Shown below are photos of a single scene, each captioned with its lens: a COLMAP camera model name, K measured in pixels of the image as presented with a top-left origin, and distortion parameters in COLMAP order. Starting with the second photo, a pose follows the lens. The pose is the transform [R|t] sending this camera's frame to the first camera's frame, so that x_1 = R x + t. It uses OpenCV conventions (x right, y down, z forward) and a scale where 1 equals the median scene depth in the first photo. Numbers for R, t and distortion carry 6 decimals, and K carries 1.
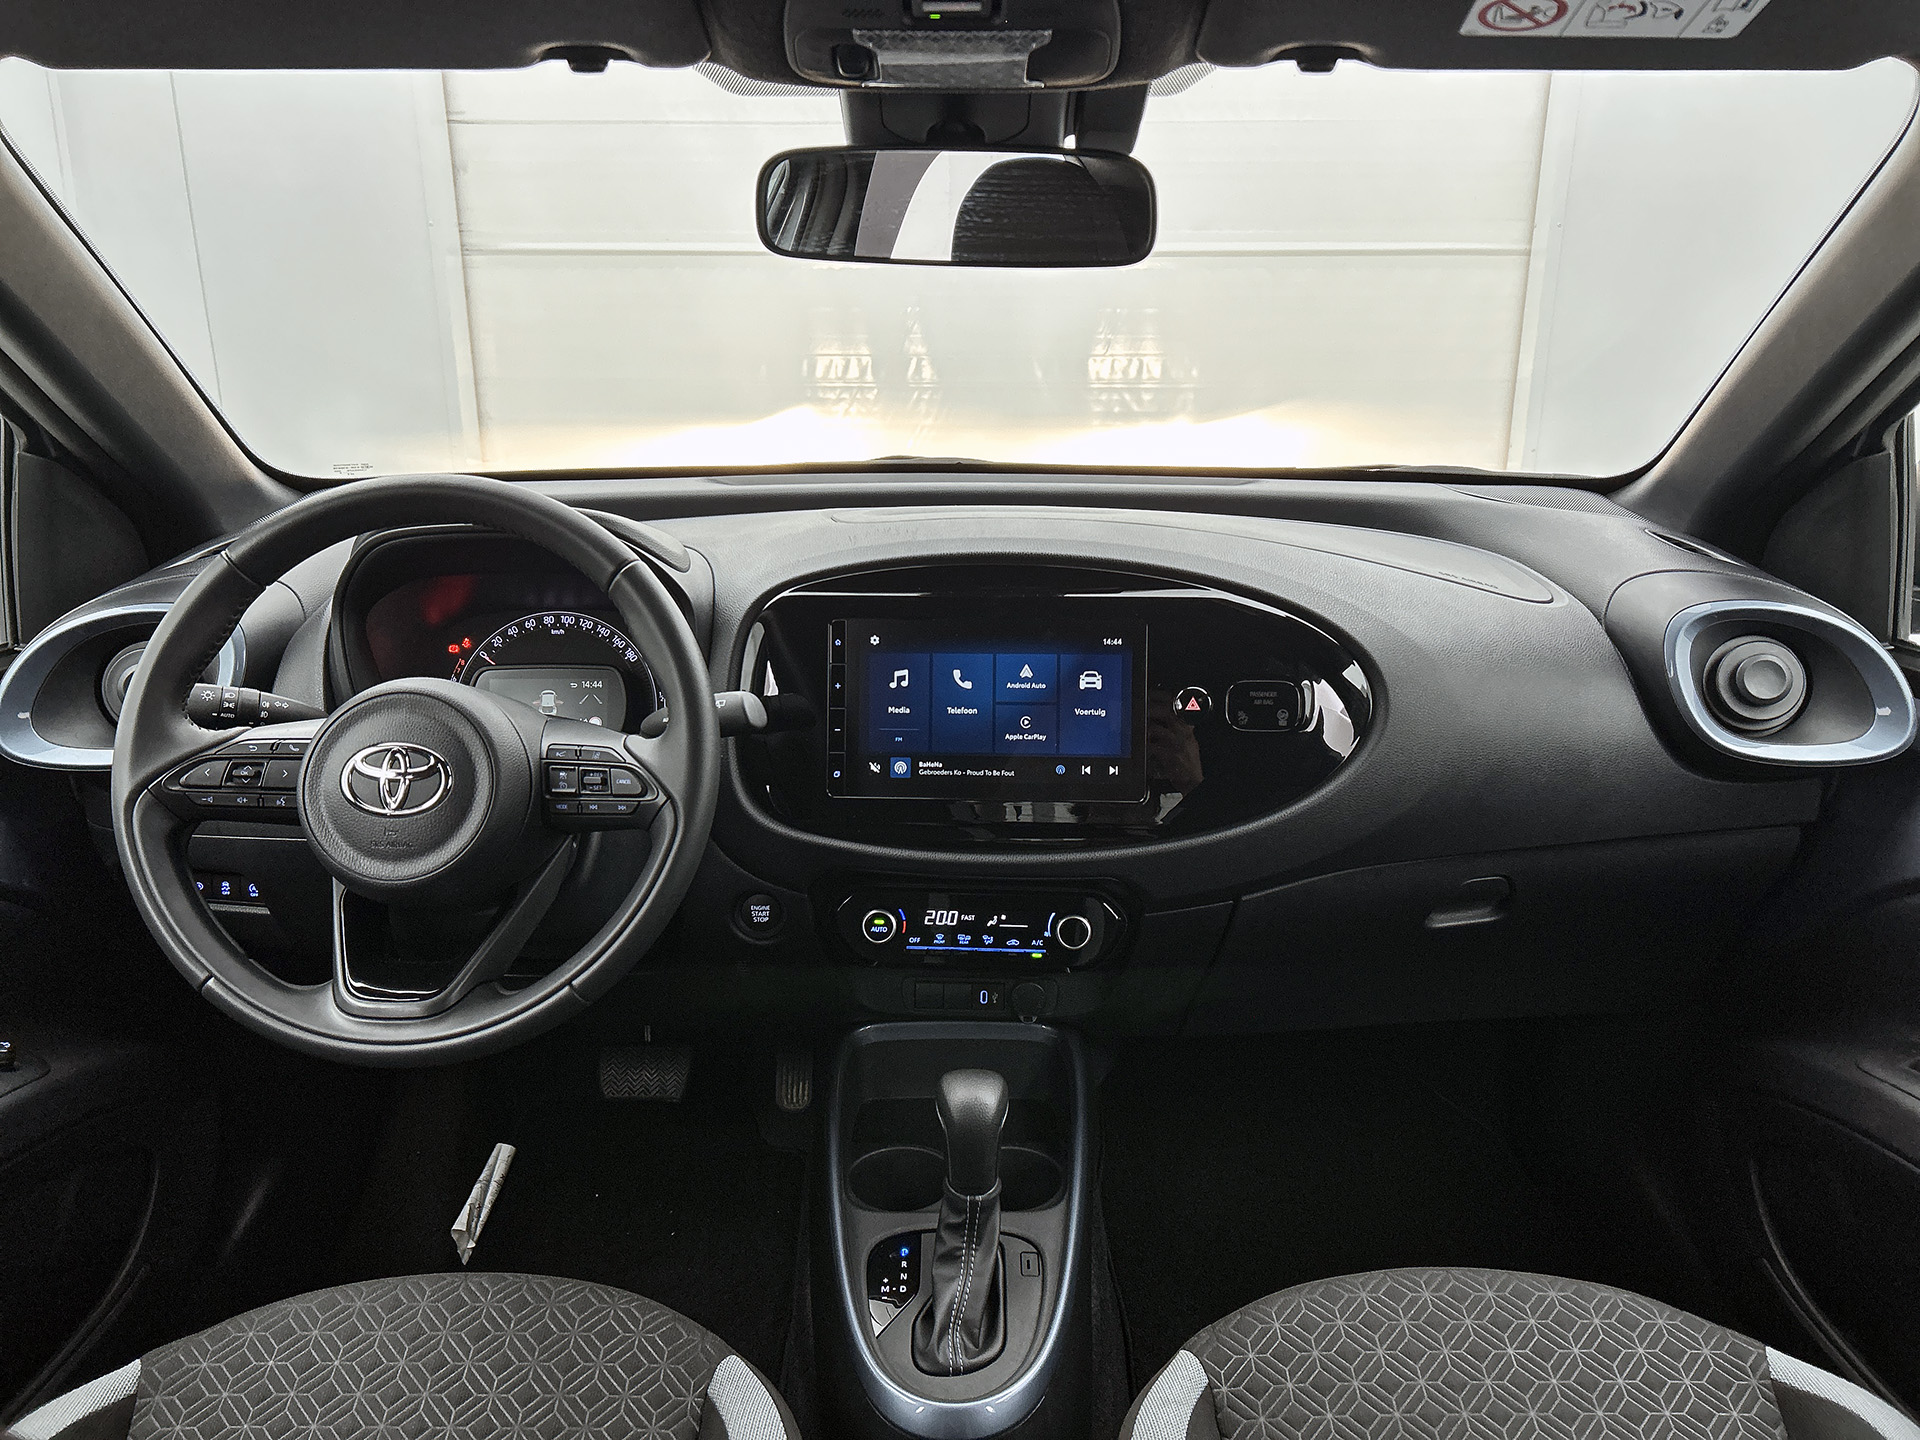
lens RADIAL K [[1409.2, 0, 974.1], [0, 1409.2, 706.2], [0, 0, 1]] dist [0.043228, -0.046226]
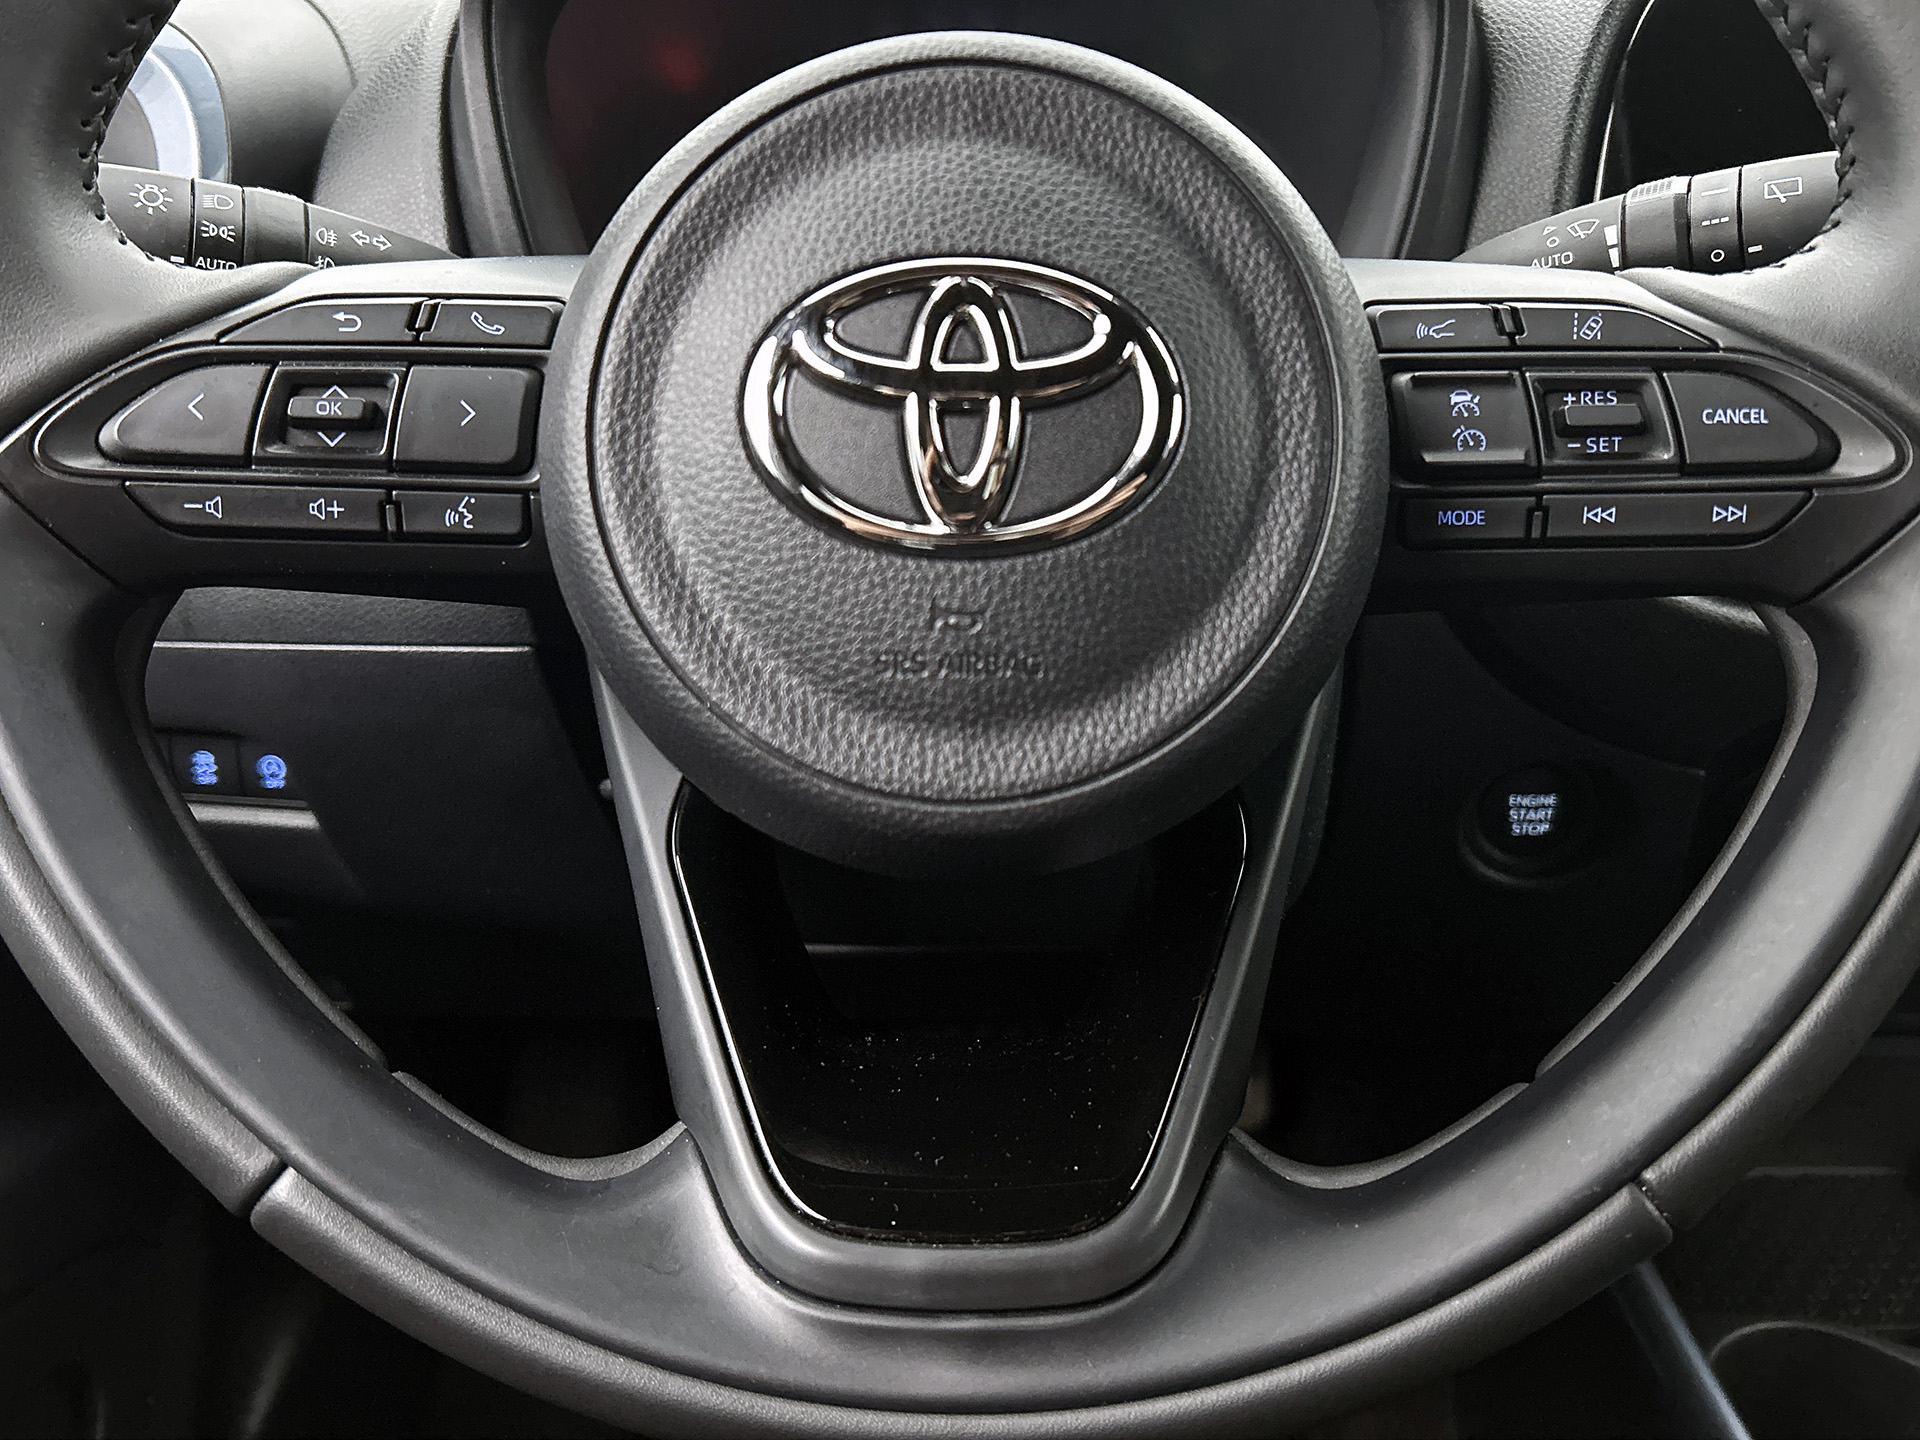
lens RADIAL K [[1646.8, 0, 957.3], [0, 1646.8, 707.2], [0, 0, 1]] dist [0.014922, -0.000640]
pose [[0.999802, -0.015814, -0.012049, -0.388778], [0.017290, 0.990788, 0.134314, 0.063136], [0.009814, -0.134496, 0.990866, 0.677106]]
